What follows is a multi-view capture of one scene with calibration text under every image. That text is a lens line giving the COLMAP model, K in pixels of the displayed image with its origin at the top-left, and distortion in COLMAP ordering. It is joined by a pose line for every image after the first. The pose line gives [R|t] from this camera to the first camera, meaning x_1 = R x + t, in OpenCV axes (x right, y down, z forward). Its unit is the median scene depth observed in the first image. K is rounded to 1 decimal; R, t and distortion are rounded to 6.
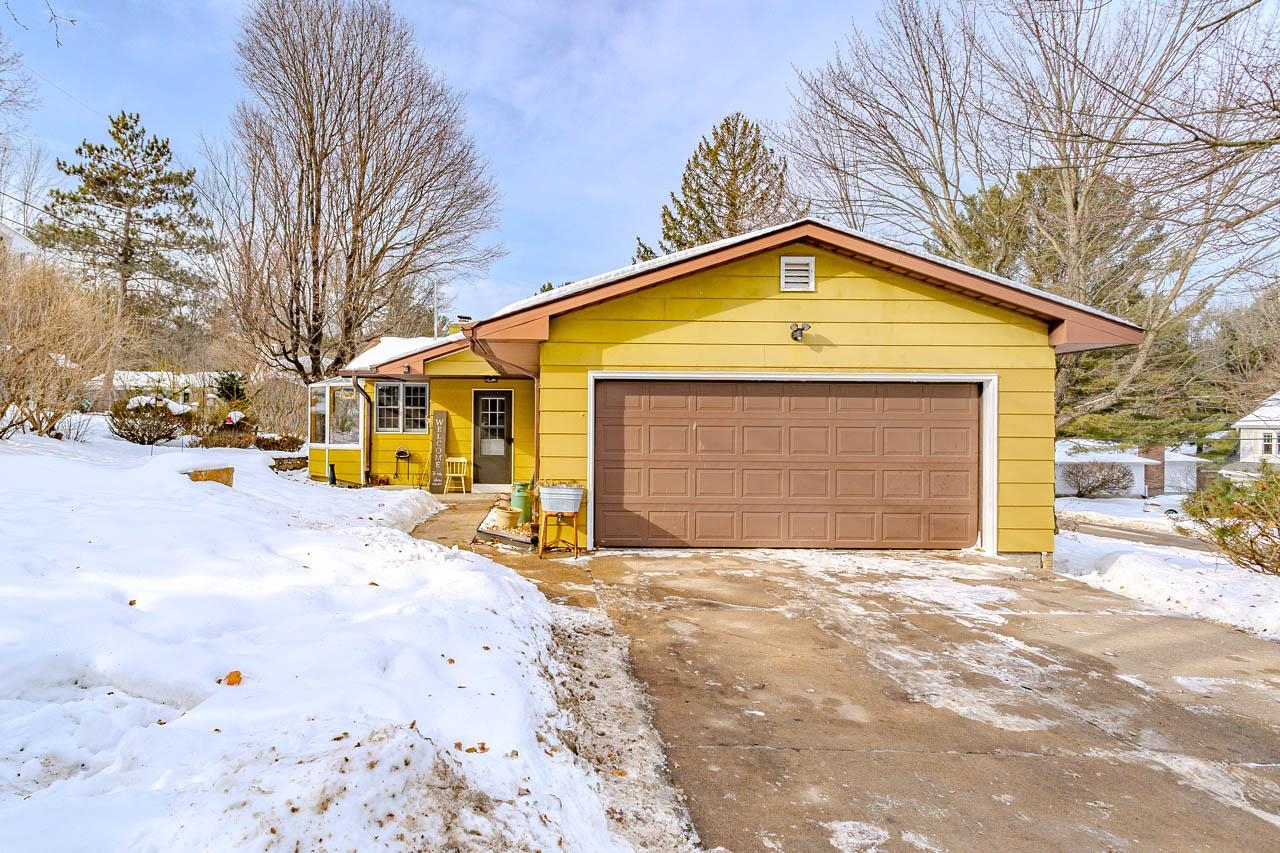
lens RADIAL K [[640.0, 0, 640.0], [0, 640.0, 426.5], [0, 0, 1]] dist [0.000509, 0.000271]
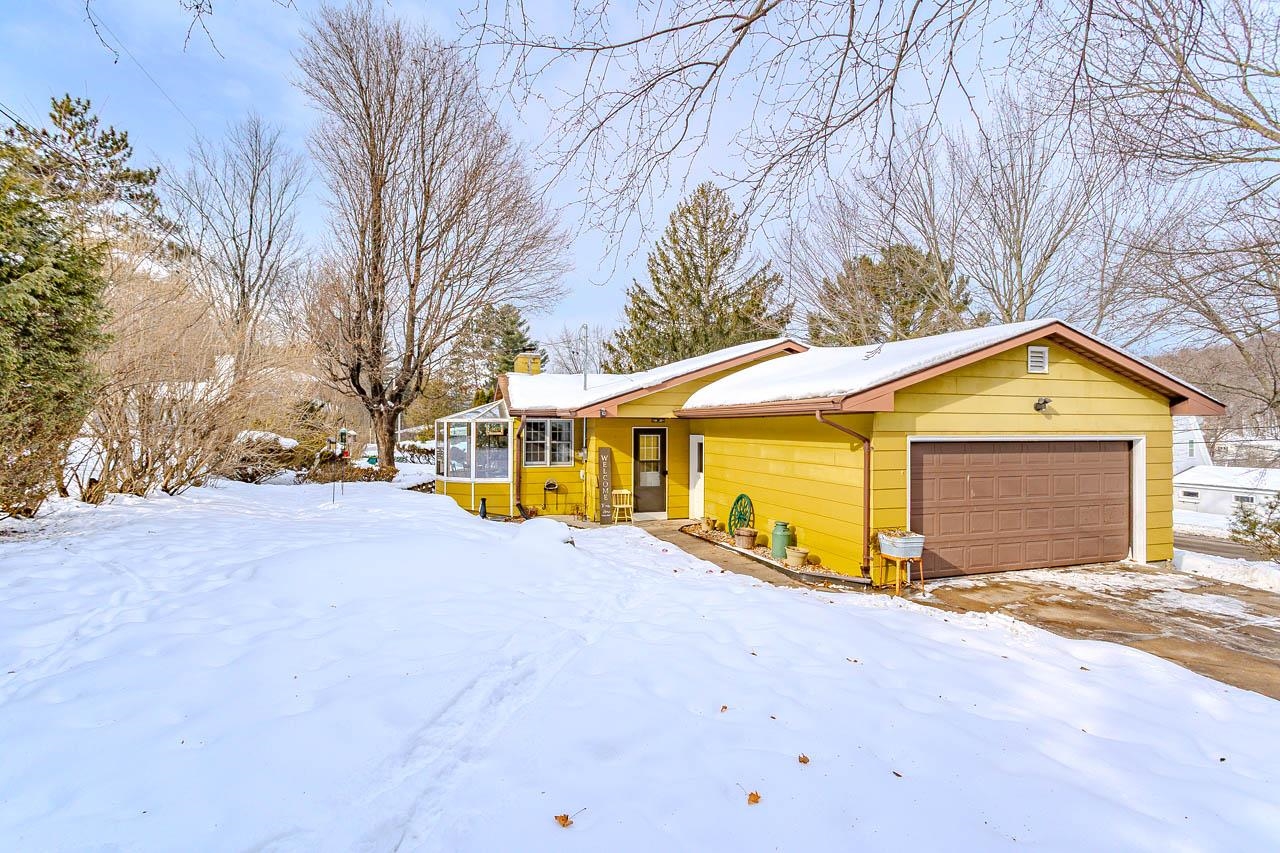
lens RADIAL K [[541.1, 0, 640.0], [0, 541.1, 426.5], [0, 0, 1]] dist [-0.001757, -0.000181]
pose [[0.961272, -0.003064, 0.275583, -0.477403], [0.000606, 0.999959, 0.009006, -0.064362], [-0.275599, -0.008490, 0.961235, 0.093933]]
